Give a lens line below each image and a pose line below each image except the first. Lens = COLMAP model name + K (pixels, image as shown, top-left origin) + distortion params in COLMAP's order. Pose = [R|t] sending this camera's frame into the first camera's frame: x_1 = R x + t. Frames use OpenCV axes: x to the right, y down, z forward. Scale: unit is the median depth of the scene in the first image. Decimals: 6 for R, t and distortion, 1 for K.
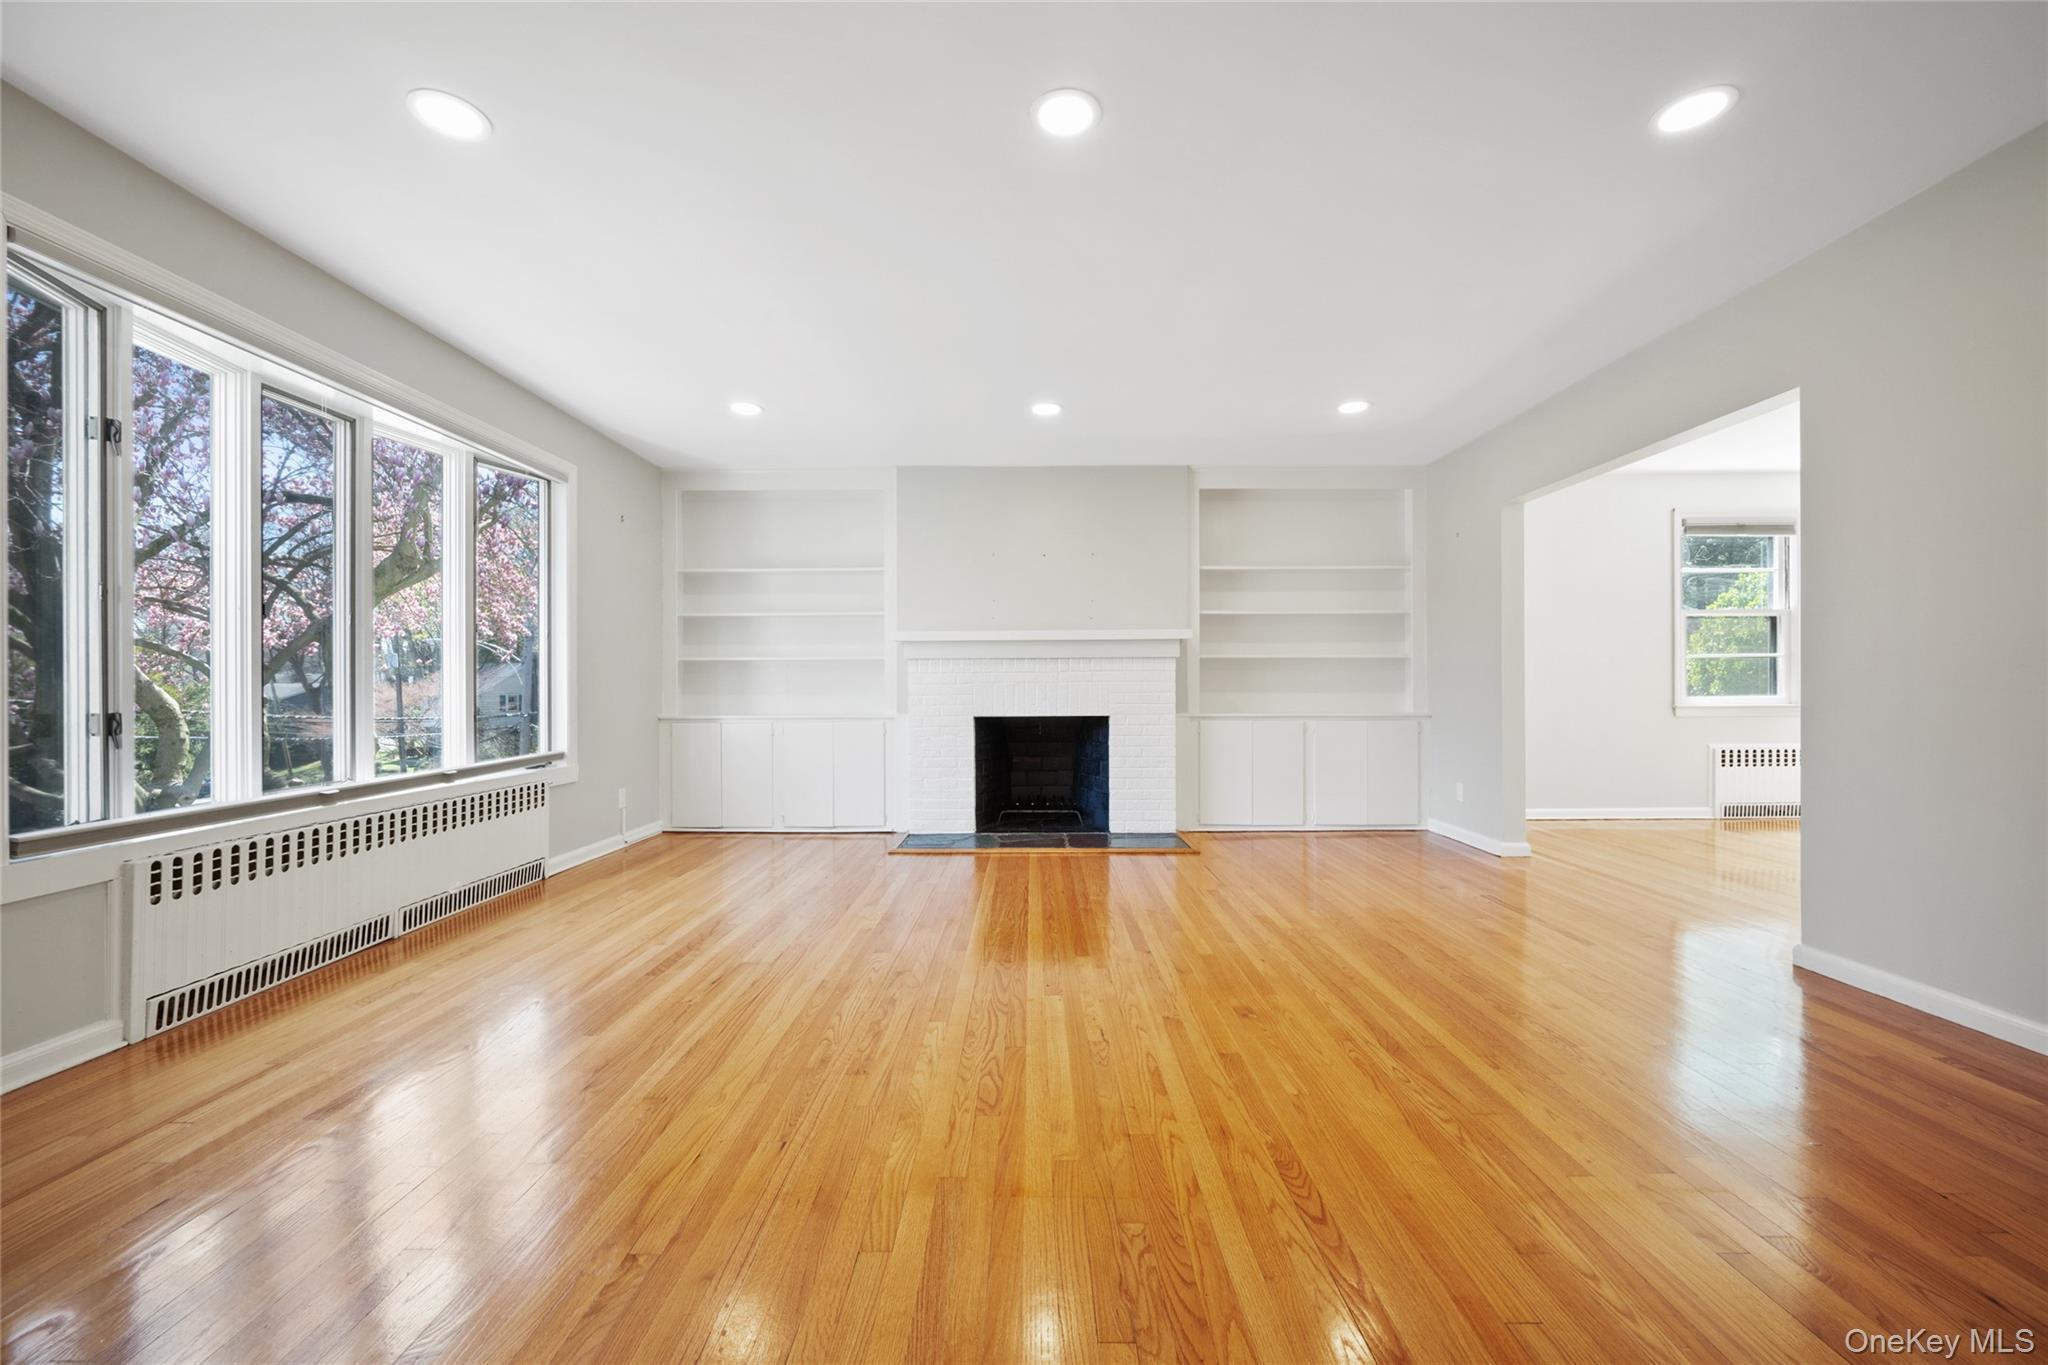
lens RADIAL K [[808.1, 0, 1023.2], [0, 808.1, 677.0], [0, 0, 1]] dist [0.004096, 0.000094]
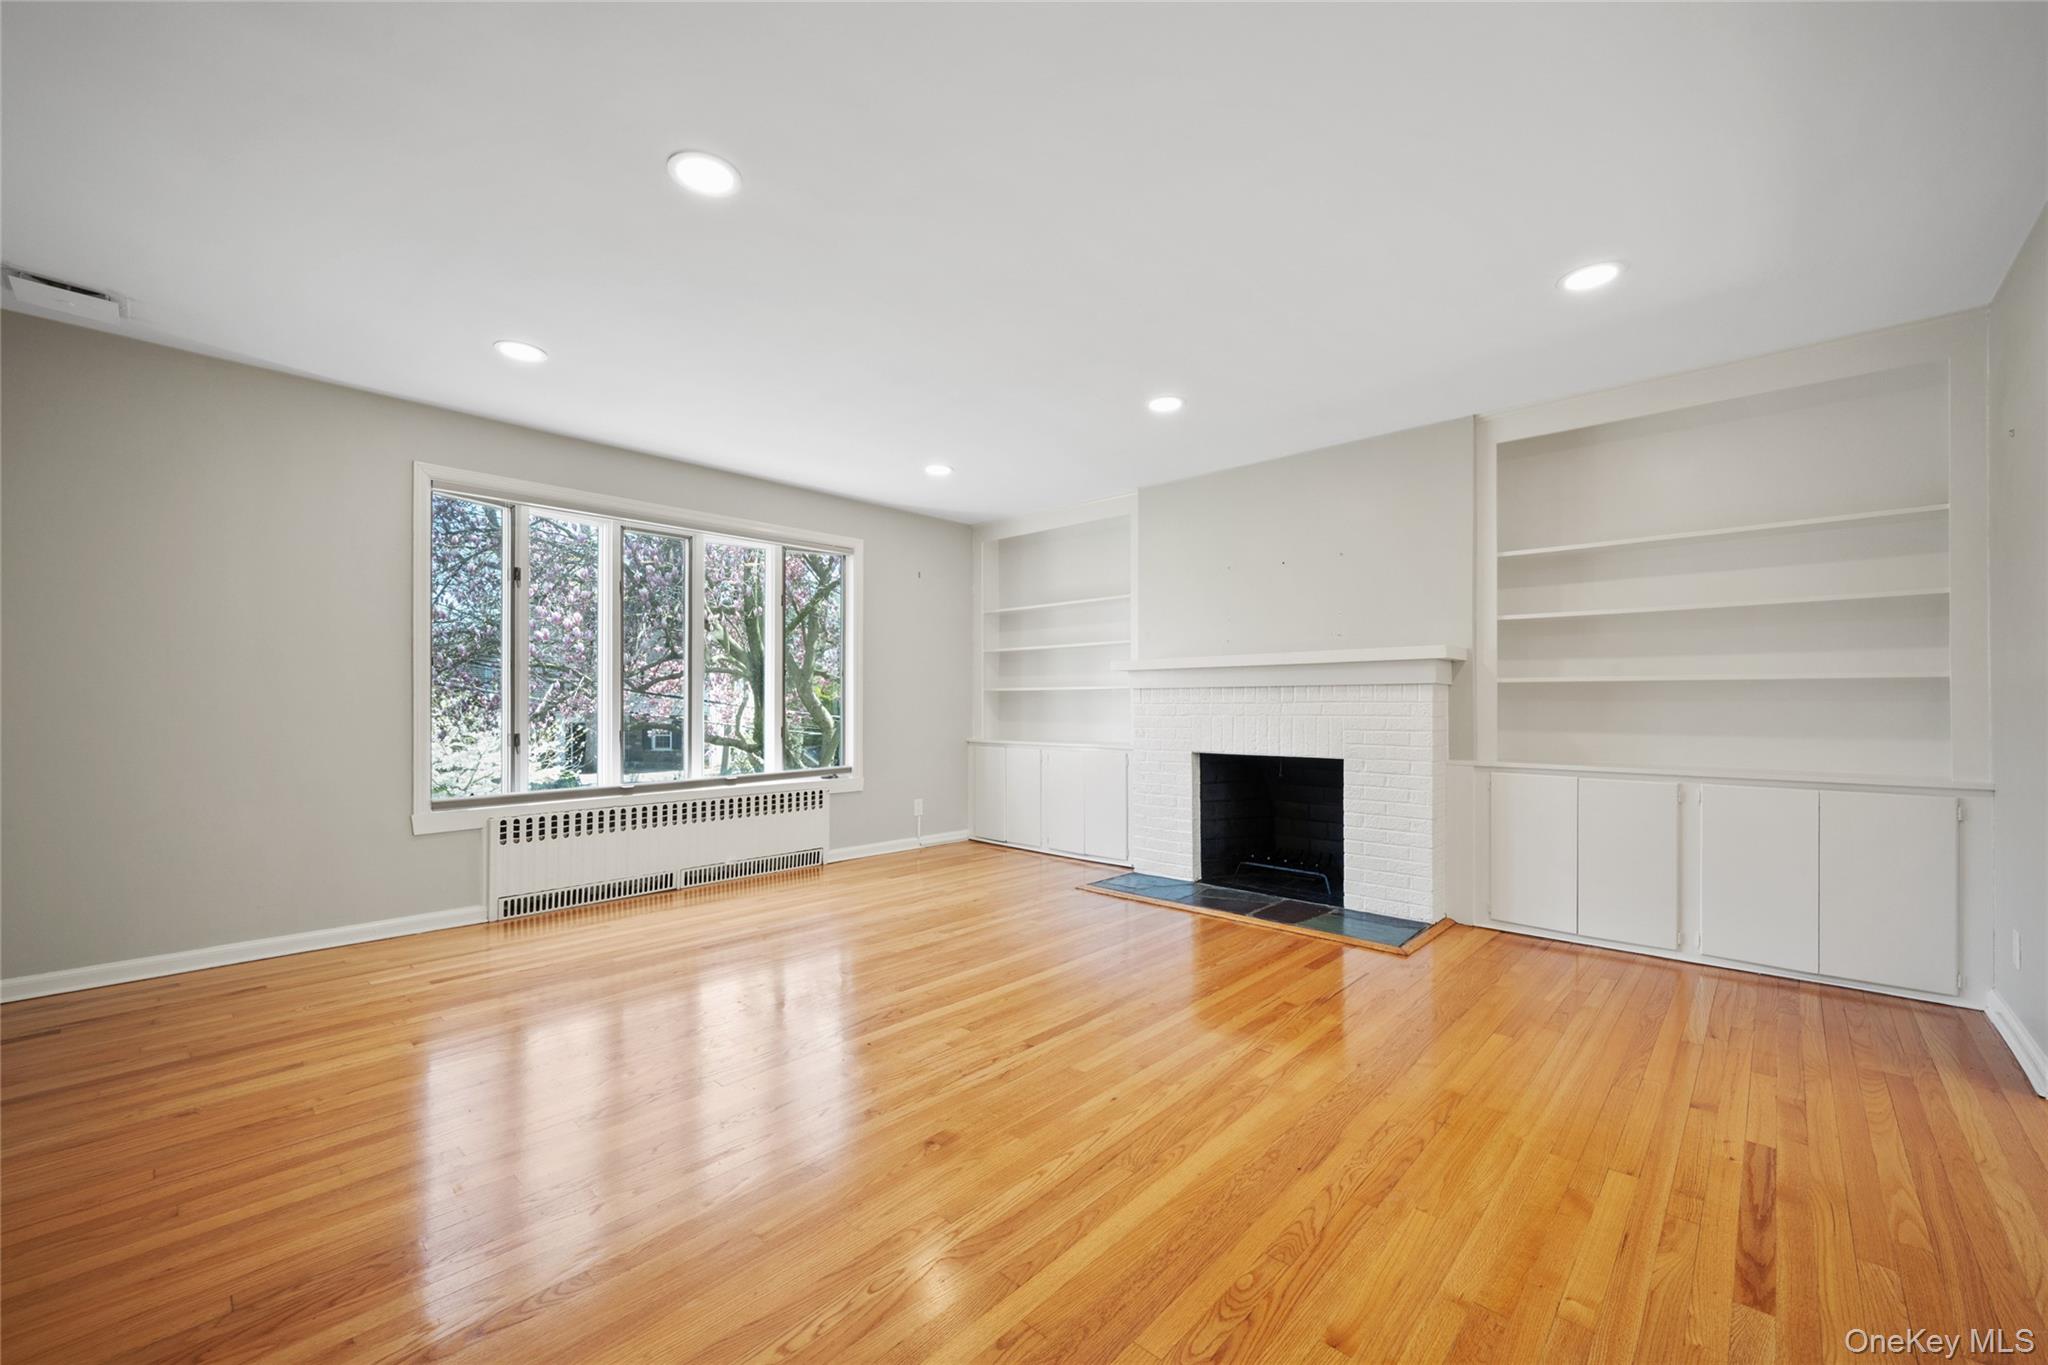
lens RADIAL K [[808.1, 0, 1025.7], [0, 808.1, 690.4], [0, 0, 1]] dist [0.004096, 0.000094]
pose [[0.736715, -0.006880, -0.676169, 0.412800], [0.004665, 0.999976, -0.005092, -0.016343], [0.676188, 0.000598, 0.736729, 0.211275]]
